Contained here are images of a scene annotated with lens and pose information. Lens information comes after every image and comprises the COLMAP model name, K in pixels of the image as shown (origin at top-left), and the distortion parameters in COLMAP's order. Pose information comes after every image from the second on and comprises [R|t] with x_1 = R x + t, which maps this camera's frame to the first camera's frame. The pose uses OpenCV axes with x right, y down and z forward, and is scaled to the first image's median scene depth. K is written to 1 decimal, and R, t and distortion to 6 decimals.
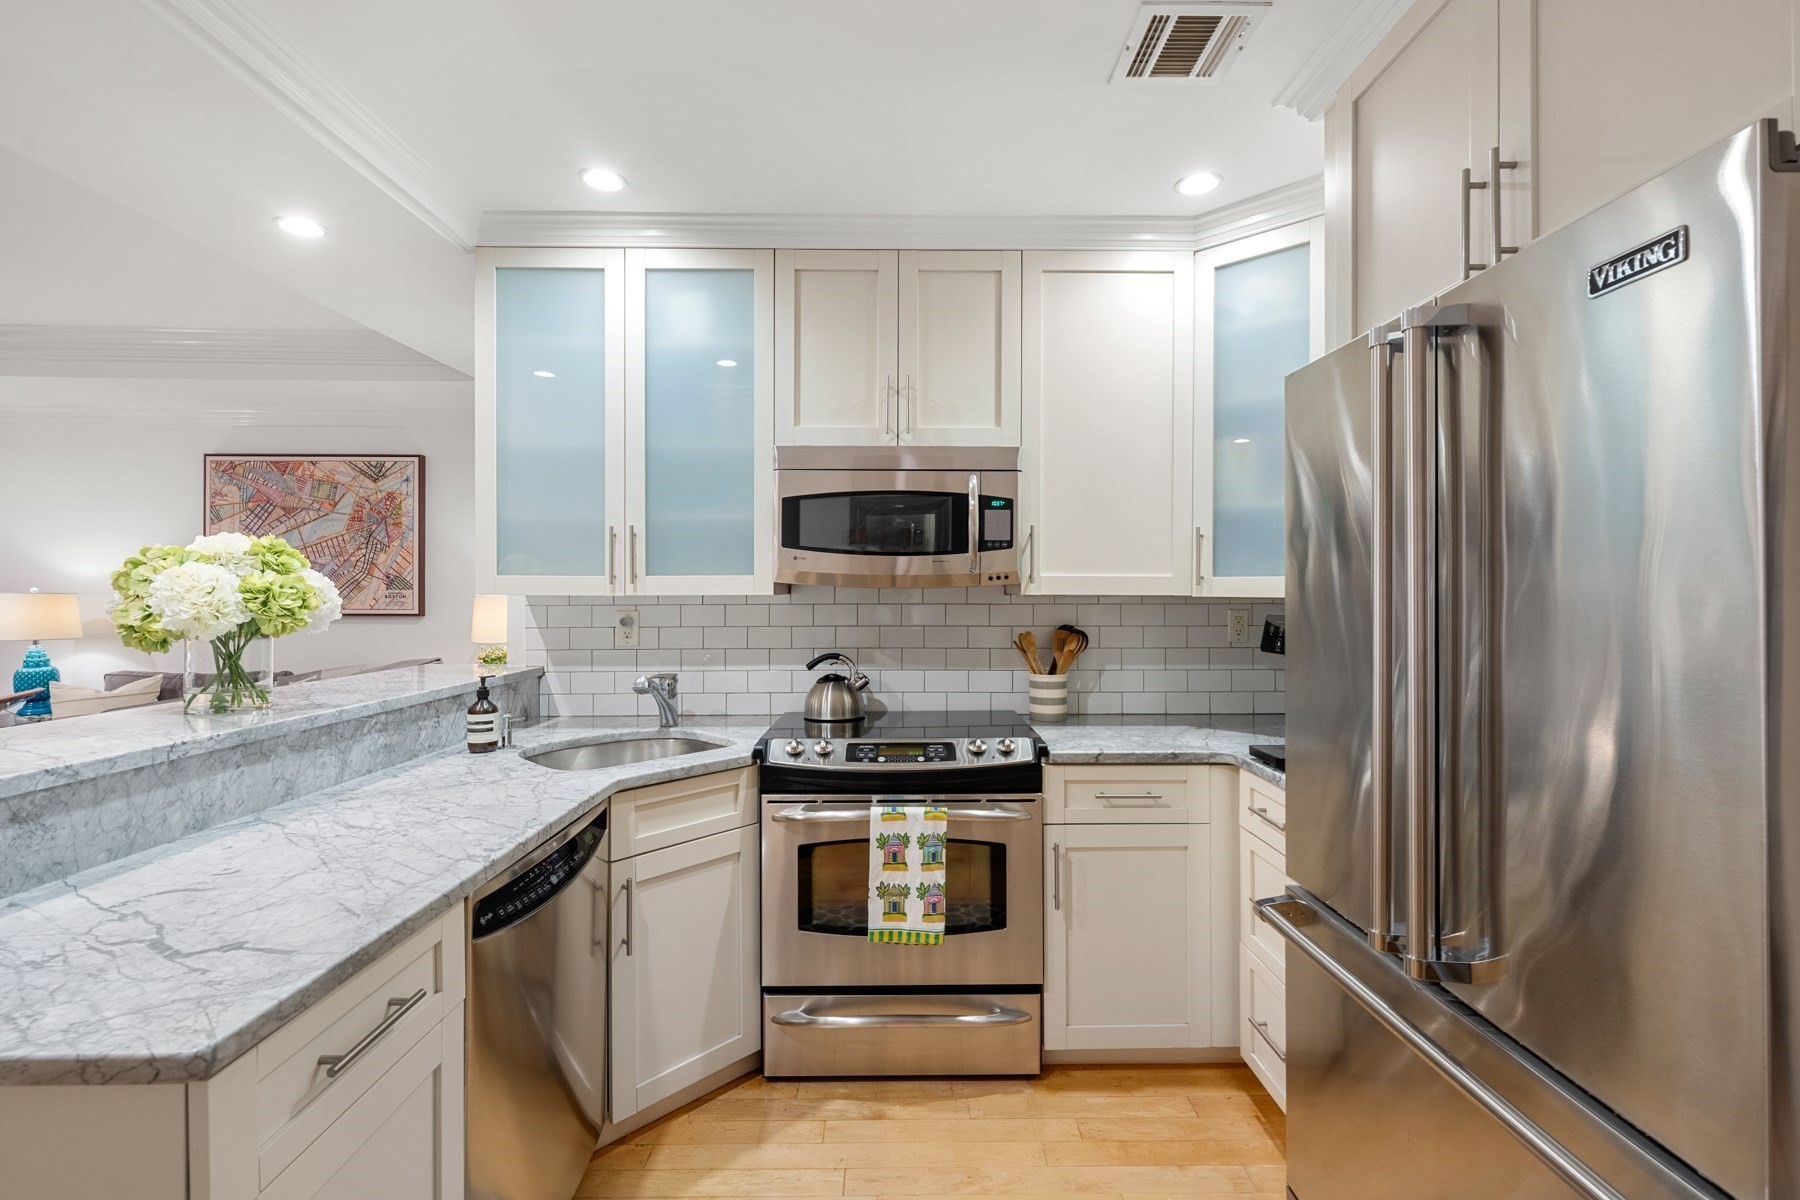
lens RADIAL K [[790.5, 0, 904.9], [0, 790.5, 585.7], [0, 0, 1]] dist [0.001363, -0.000171]
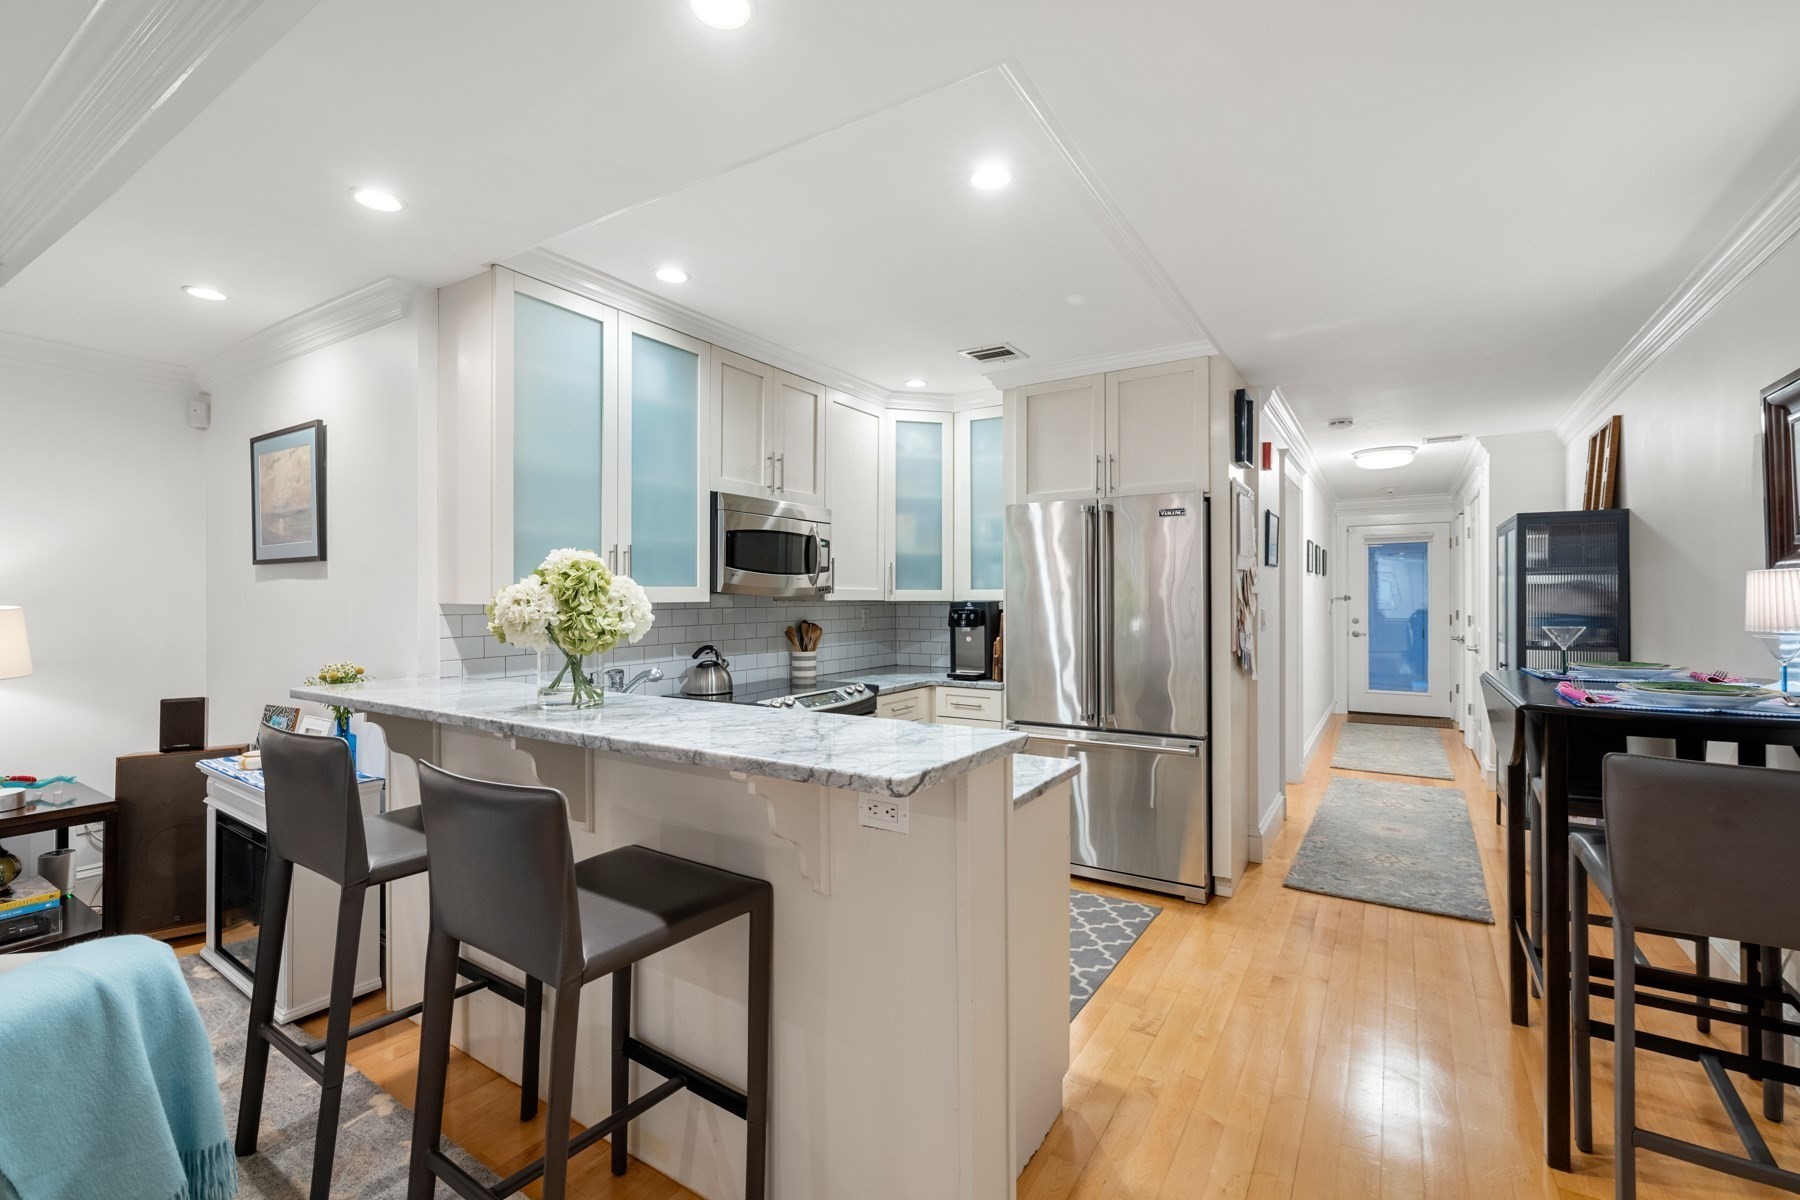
lens RADIAL K [[778.8, 0, 896.9], [0, 778.8, 596.8], [0, 0, 1]] dist [0.000074, -0.000043]
pose [[0.549063, -0.001519, 0.835780, -1.235346], [-0.001057, 0.999996, 0.002512, 0.000345], [-0.835780, -0.002262, 0.549059, 0.011888]]
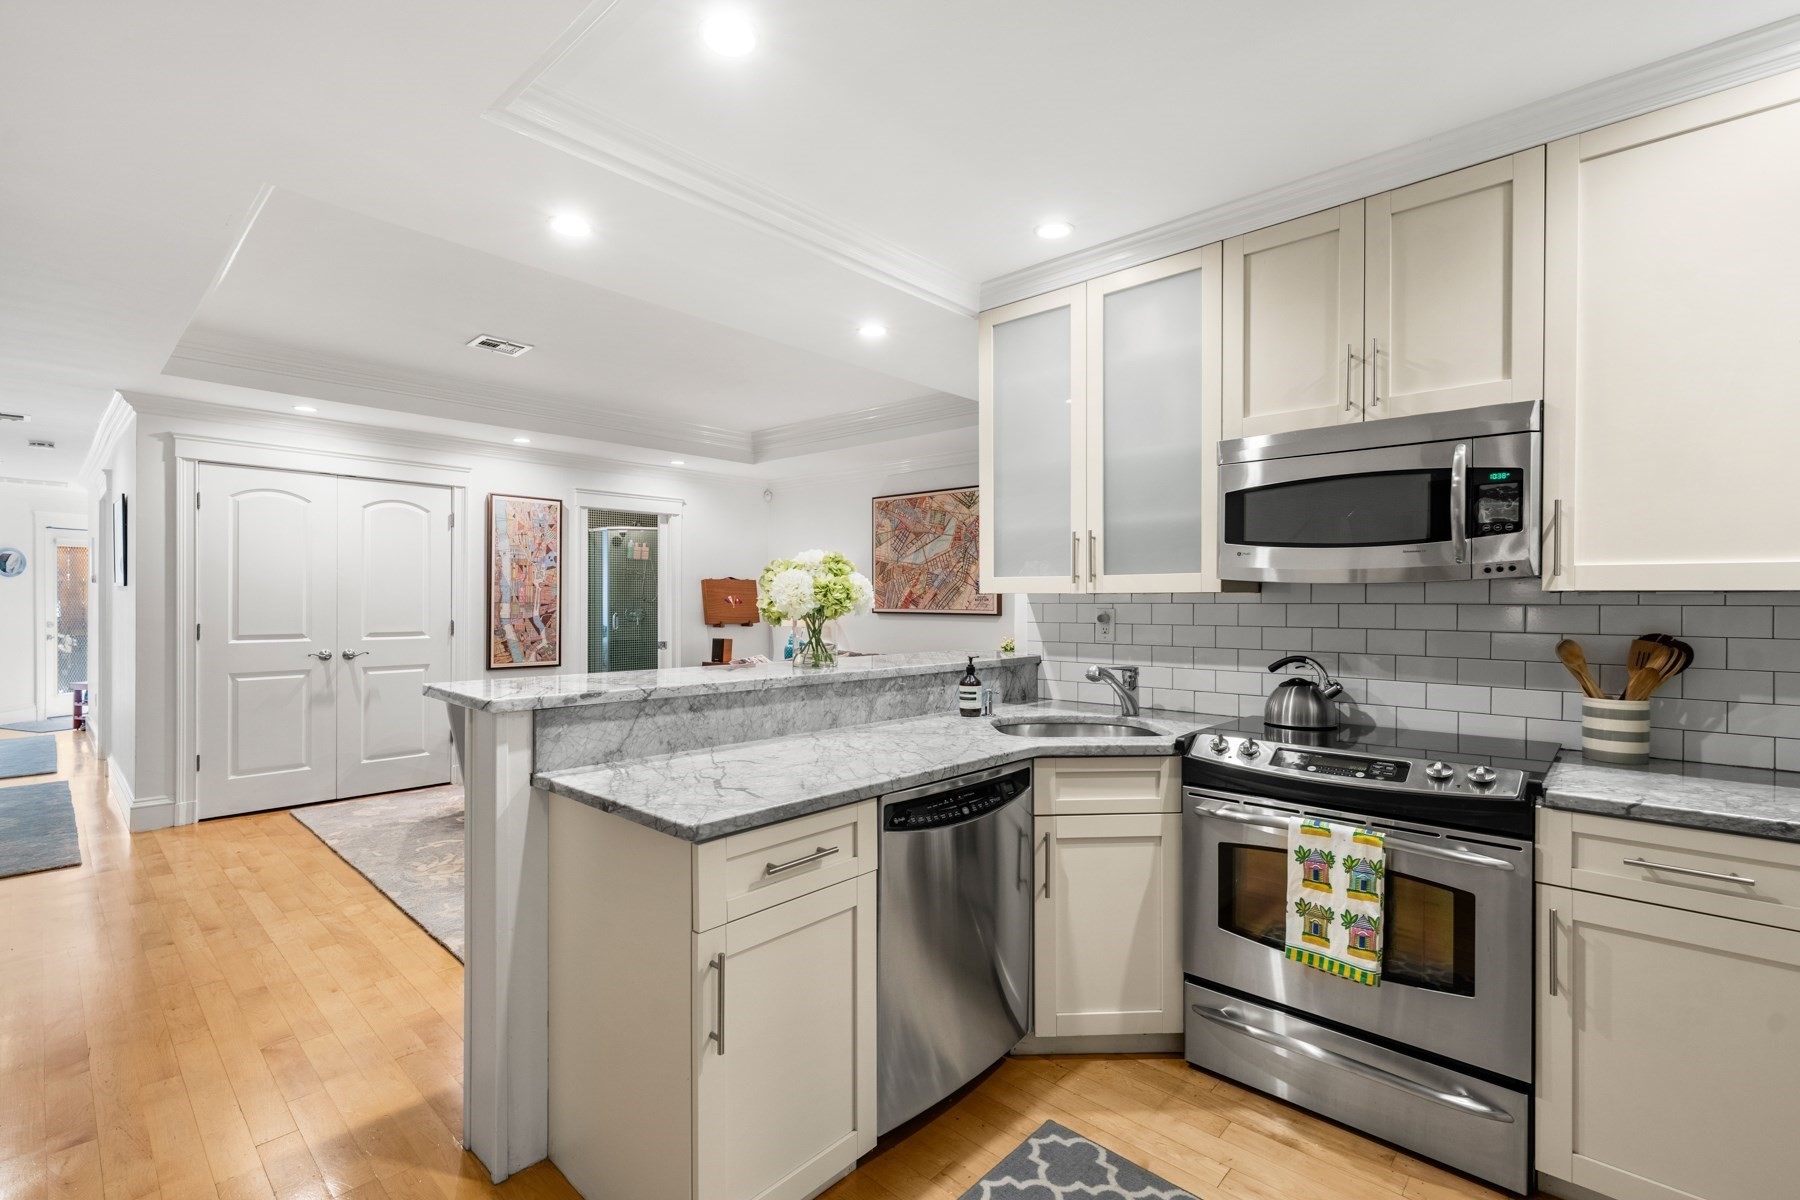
lens RADIAL K [[801.4, 0, 895.1], [0, 801.4, 604.2], [0, 0, 1]] dist [0.000496, 0.000203]
pose [[0.725969, 0.006199, -0.687700, 0.256646], [0.000603, 0.999953, 0.009650, 0.019077], [0.687727, -0.007421, 0.725931, -0.008550]]
